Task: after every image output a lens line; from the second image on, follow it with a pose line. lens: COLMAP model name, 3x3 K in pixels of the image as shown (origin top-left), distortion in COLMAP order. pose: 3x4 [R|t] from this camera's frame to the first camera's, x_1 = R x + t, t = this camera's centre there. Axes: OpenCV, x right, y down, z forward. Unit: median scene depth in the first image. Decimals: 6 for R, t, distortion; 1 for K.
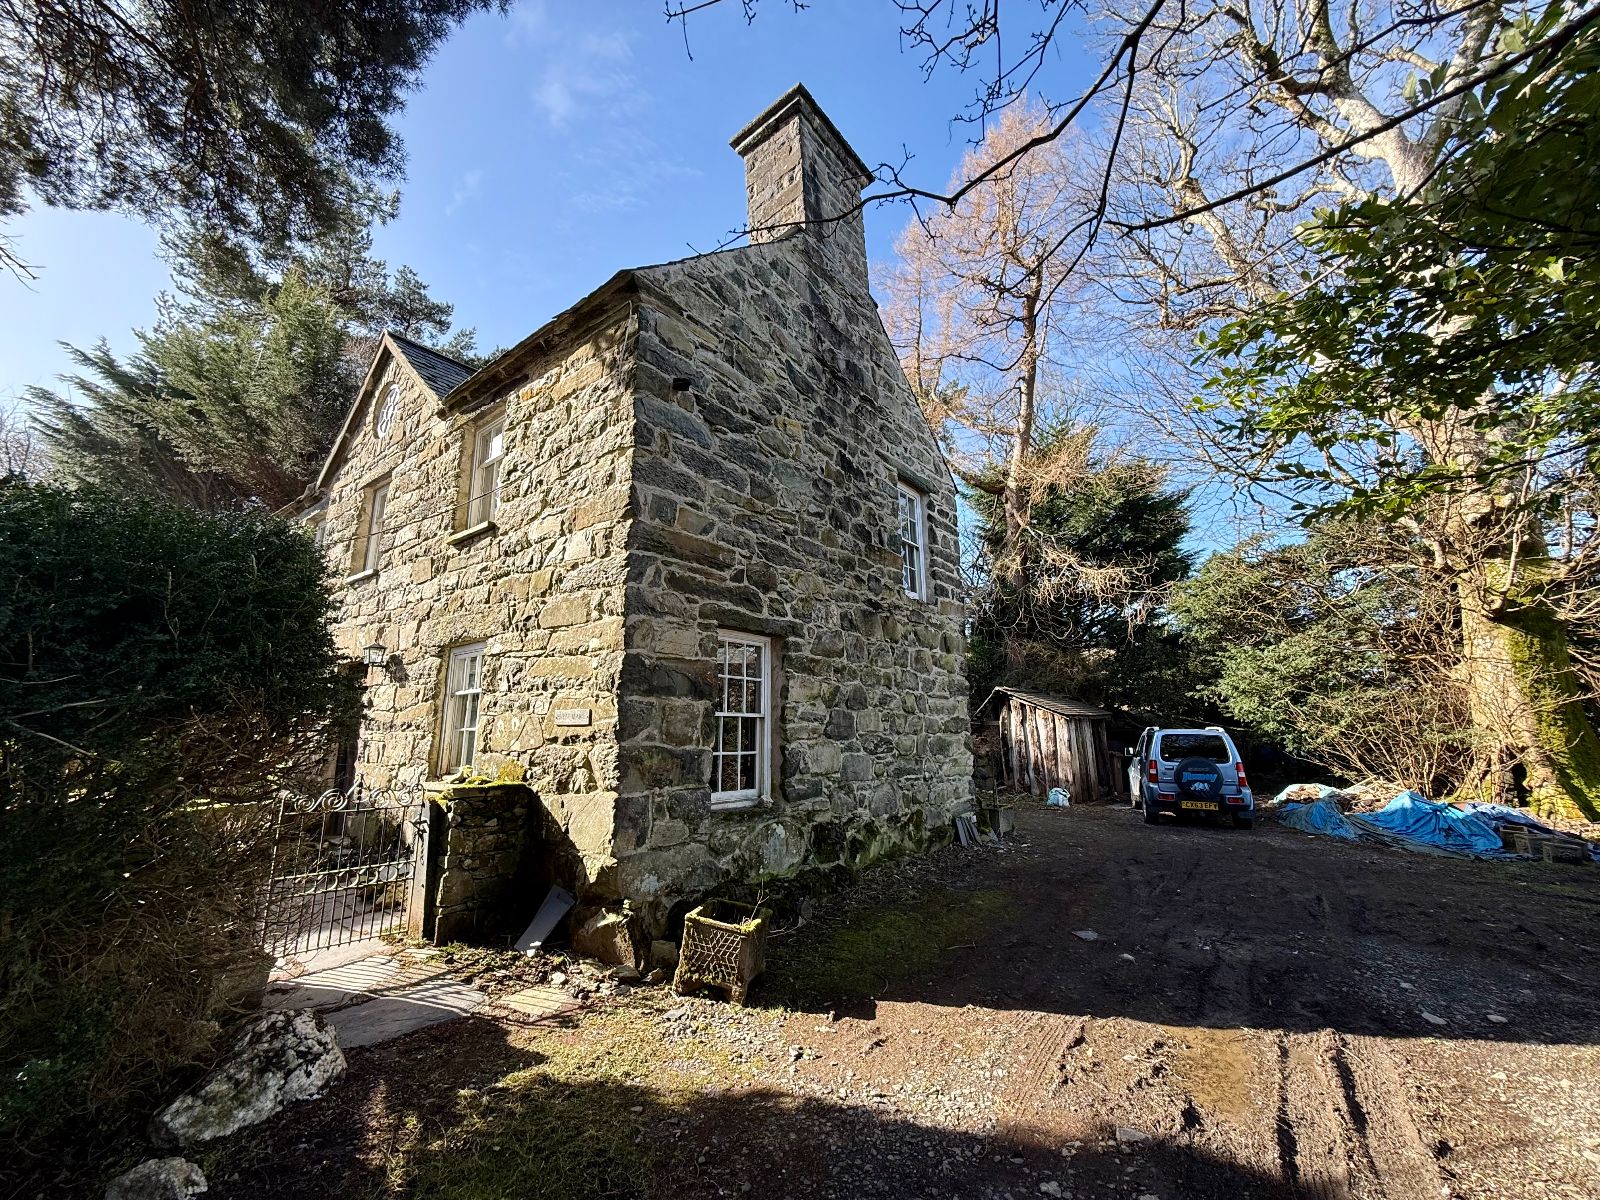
lens RADIAL K [[637.4, 0, 805.1], [0, 637.4, 603.4], [0, 0, 1]] dist [-0.002746, 0.001248]
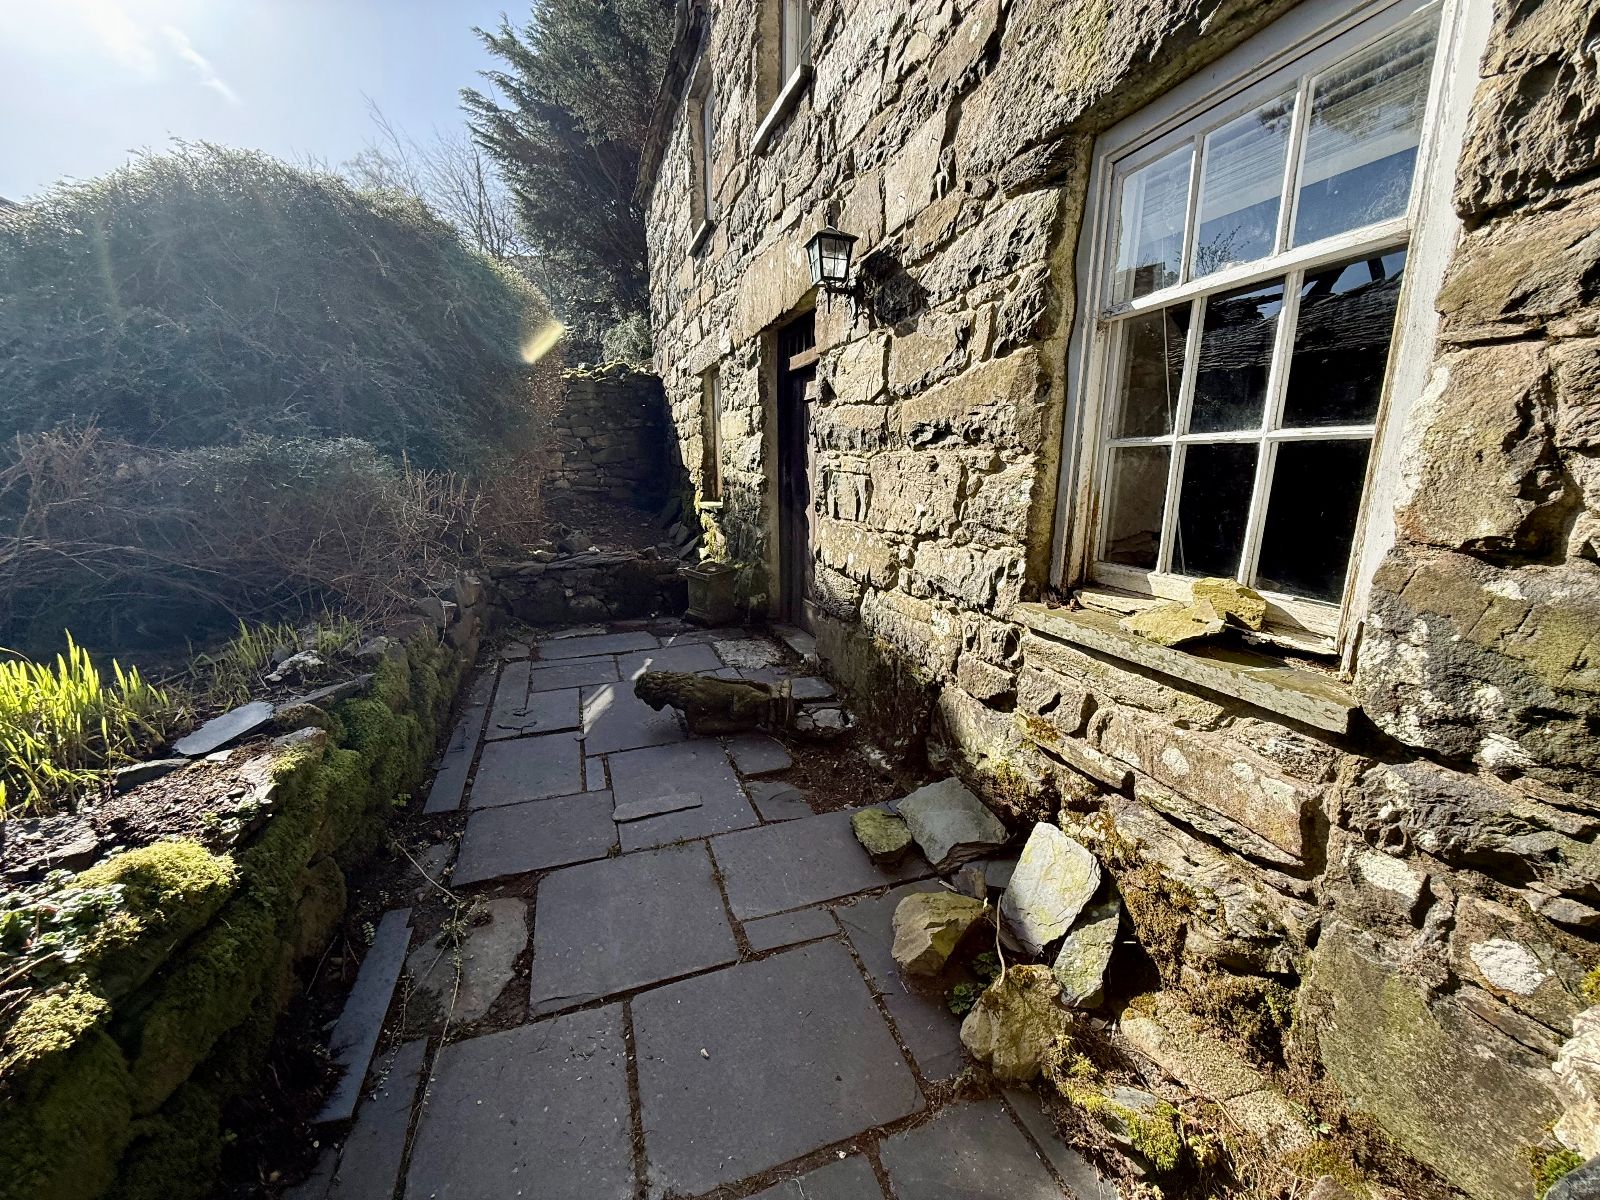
lens RADIAL K [[637.4, 0, 789.0], [0, 637.4, 599.9], [0, 0, 1]] dist [-0.002746, 0.001248]
pose [[0.834041, 0.126542, -0.536994, -0.464900], [0.100408, 0.922269, 0.373281, 0.129029], [0.542489, -0.365250, 0.756504, 0.614369]]
